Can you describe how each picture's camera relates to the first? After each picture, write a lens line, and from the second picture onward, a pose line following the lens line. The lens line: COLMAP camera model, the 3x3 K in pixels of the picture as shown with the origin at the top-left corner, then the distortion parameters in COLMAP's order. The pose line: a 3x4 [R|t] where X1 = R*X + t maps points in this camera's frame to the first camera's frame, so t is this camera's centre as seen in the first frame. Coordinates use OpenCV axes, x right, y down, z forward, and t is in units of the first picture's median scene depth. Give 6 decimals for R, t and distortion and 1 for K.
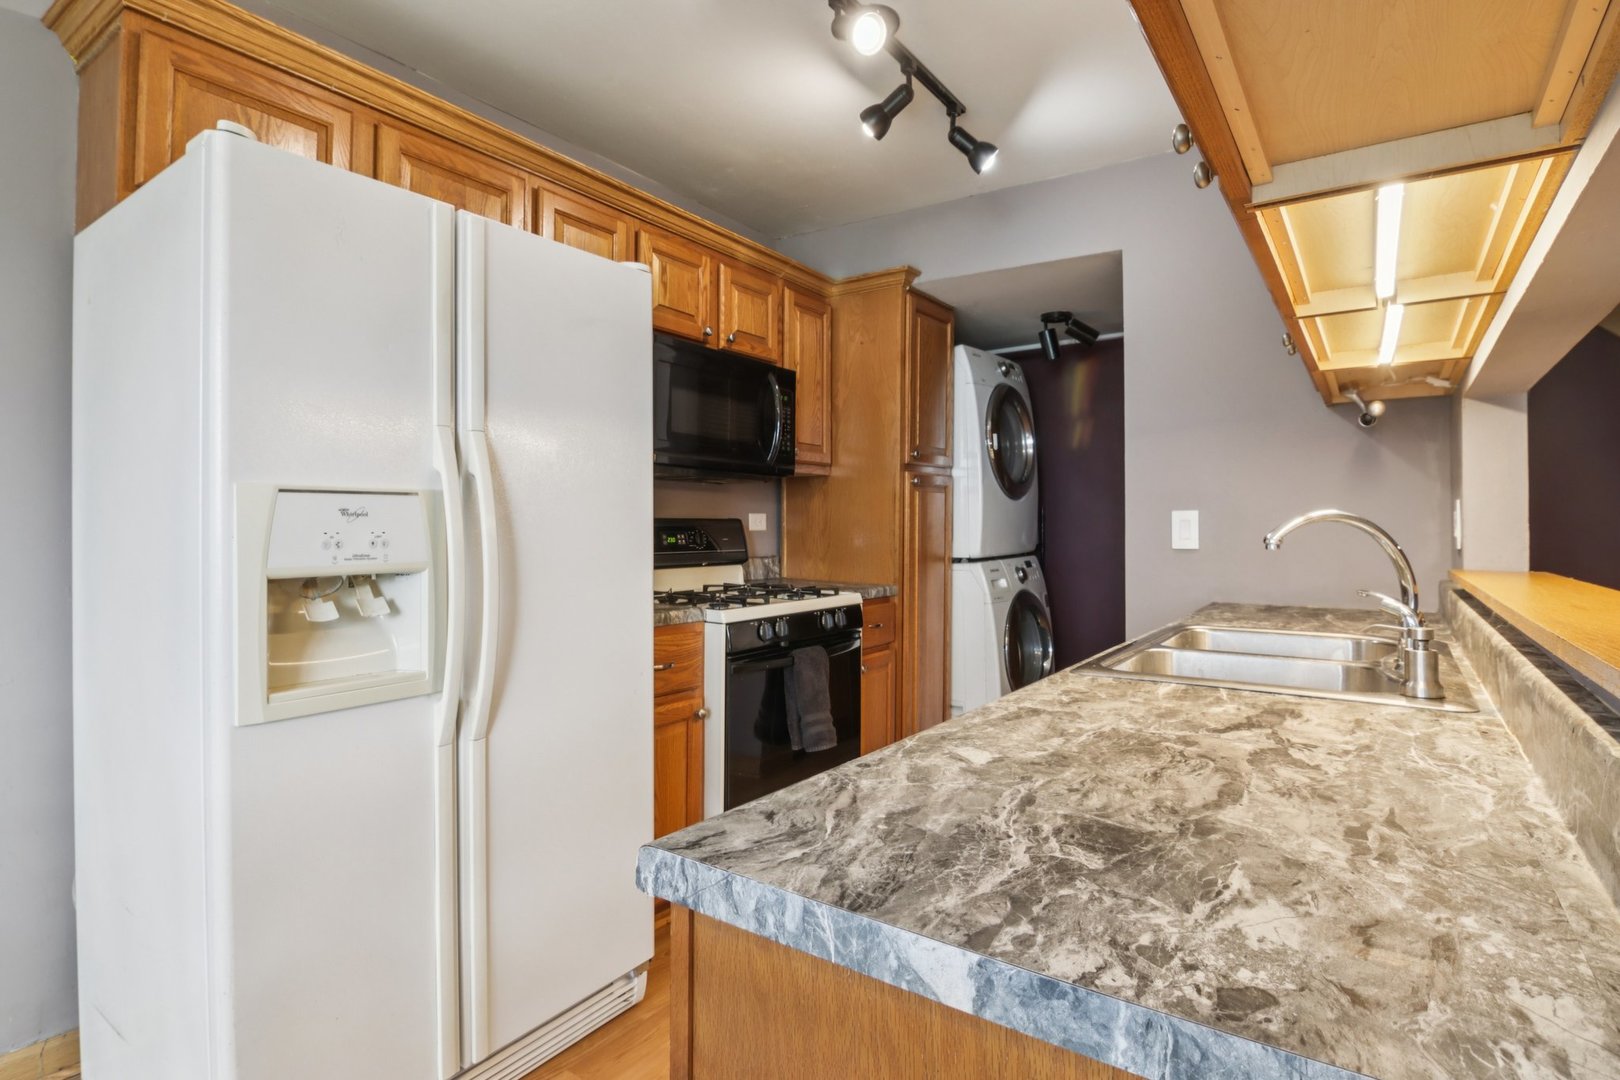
lens RADIAL K [[828.5, 0, 811.4], [0, 828.5, 527.3], [0, 0, 1]] dist [-0.024991, 0.000006]
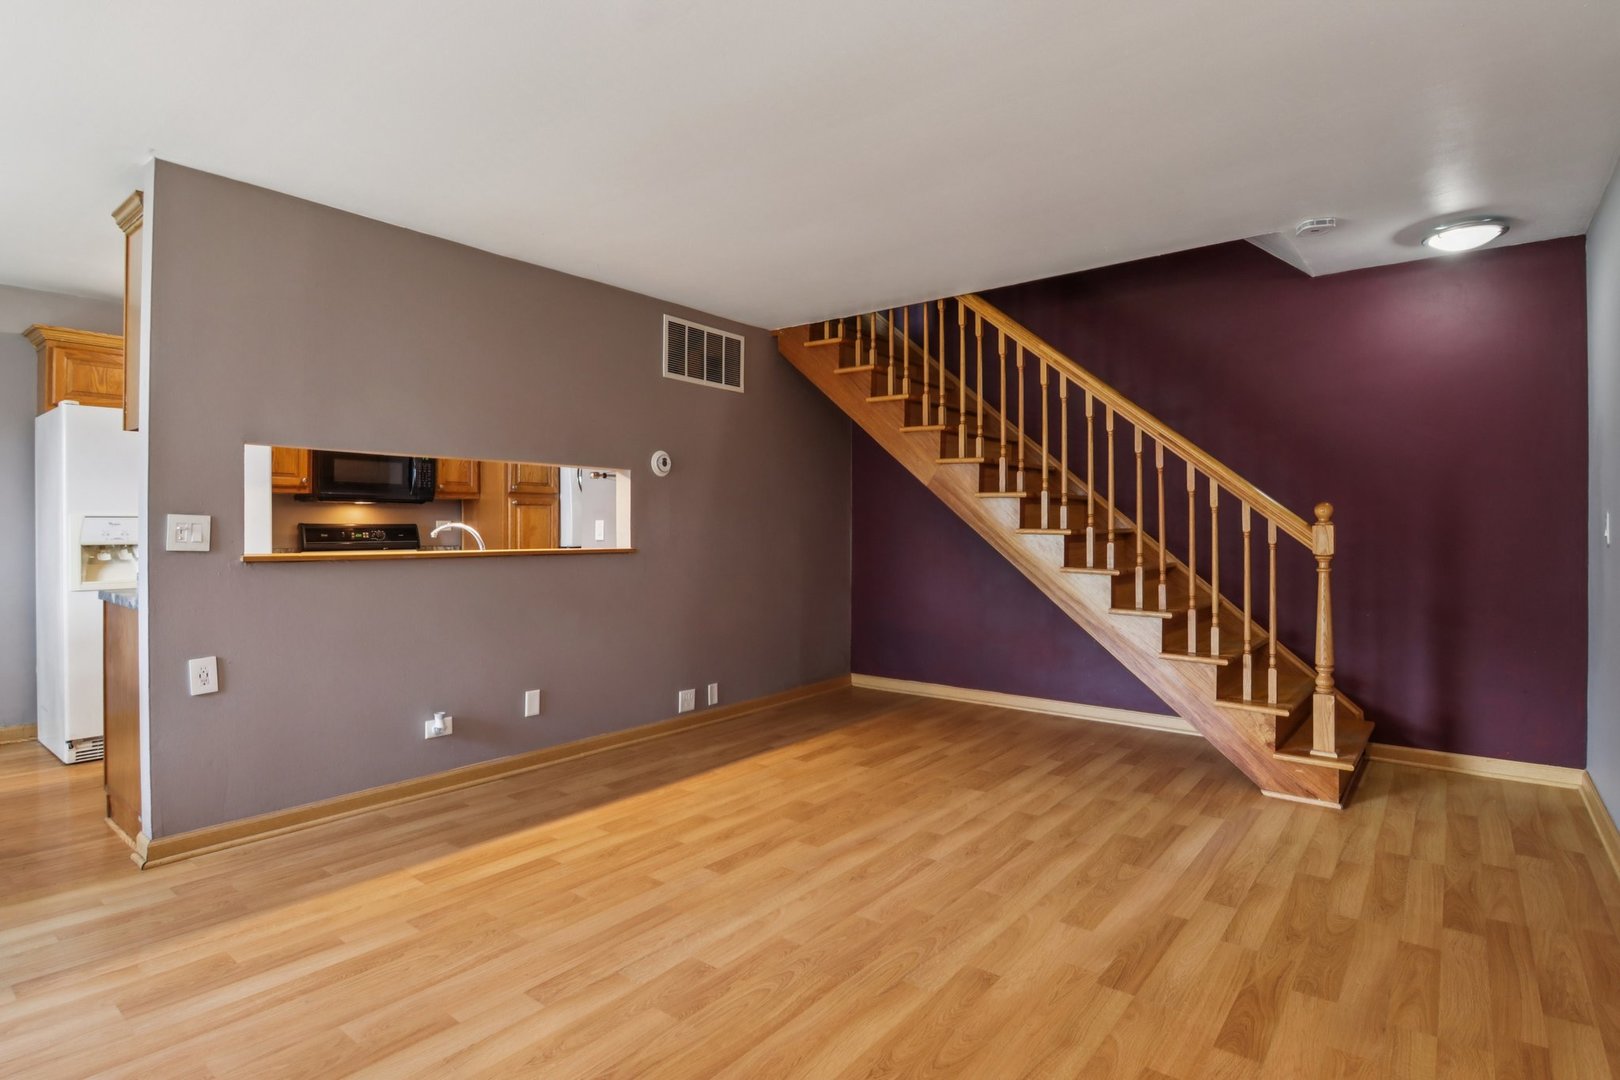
lens RADIAL K [[828.5, 0, 811.4], [0, 828.5, 527.3], [0, 0, 1]] dist [-0.024991, 0.000006]
pose [[0.997537, -0.002372, -0.070105, 2.011839], [0.002038, 0.999986, -0.004836, 0.015888], [0.070116, 0.004682, 0.997528, -1.625298]]
